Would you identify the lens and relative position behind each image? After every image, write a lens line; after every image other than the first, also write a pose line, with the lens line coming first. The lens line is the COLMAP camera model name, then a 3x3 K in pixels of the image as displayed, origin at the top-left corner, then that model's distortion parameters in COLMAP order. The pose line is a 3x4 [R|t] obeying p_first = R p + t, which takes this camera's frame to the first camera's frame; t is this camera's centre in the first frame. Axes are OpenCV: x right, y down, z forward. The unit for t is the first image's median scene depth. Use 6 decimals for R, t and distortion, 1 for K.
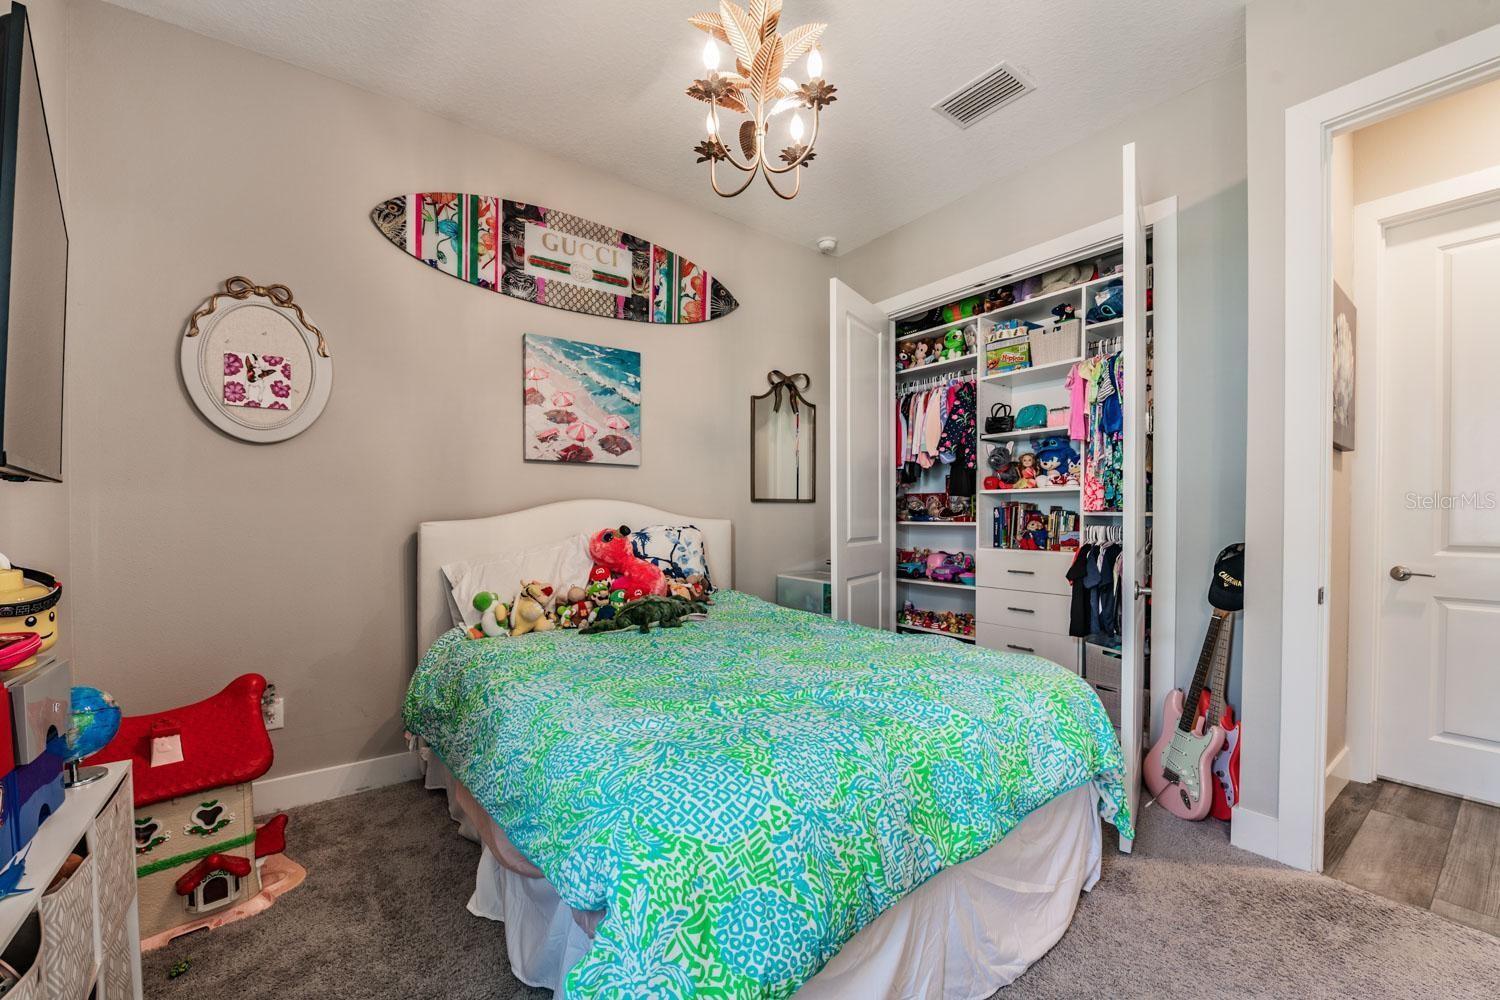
lens RADIAL K [[585.0, 0, 730.5], [0, 585.0, 520.0], [0, 0, 1]] dist [-0.001619, -0.006976]
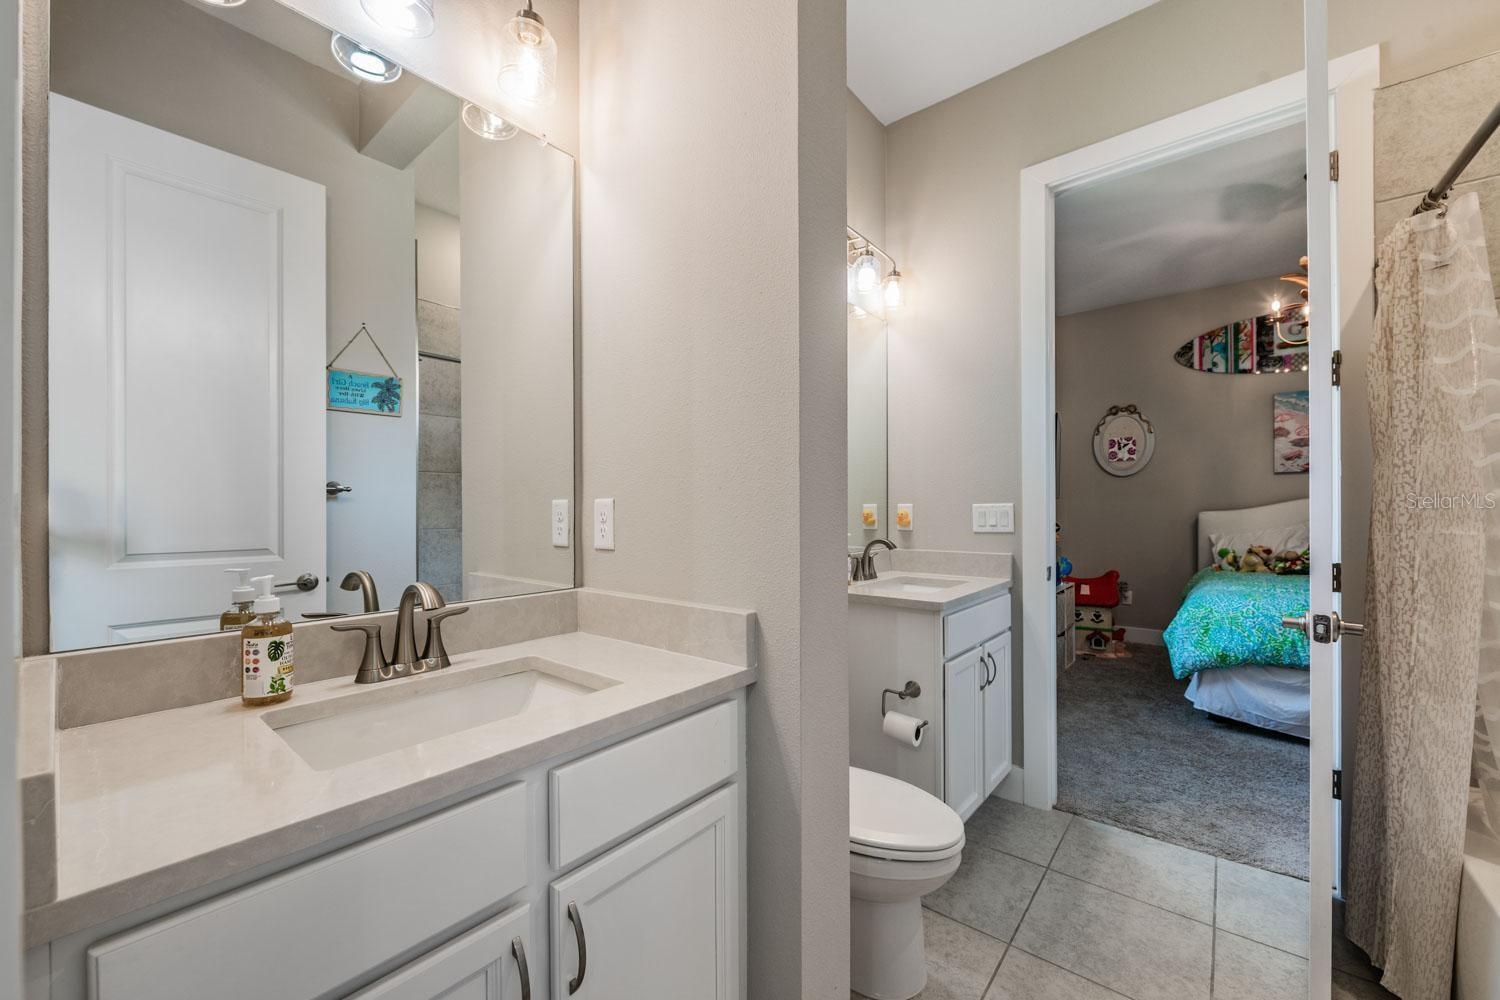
lens RADIAL K [[591.9, 0, 753.5], [0, 591.9, 511.5], [0, 0, 1]] dist [-0.002128, -0.007997]
pose [[0.253121, 0.002002, -0.967433, 0.852573], [-0.009561, 0.999954, -0.000432, 0.016266], [0.967387, 0.009359, 0.253128, -0.788076]]
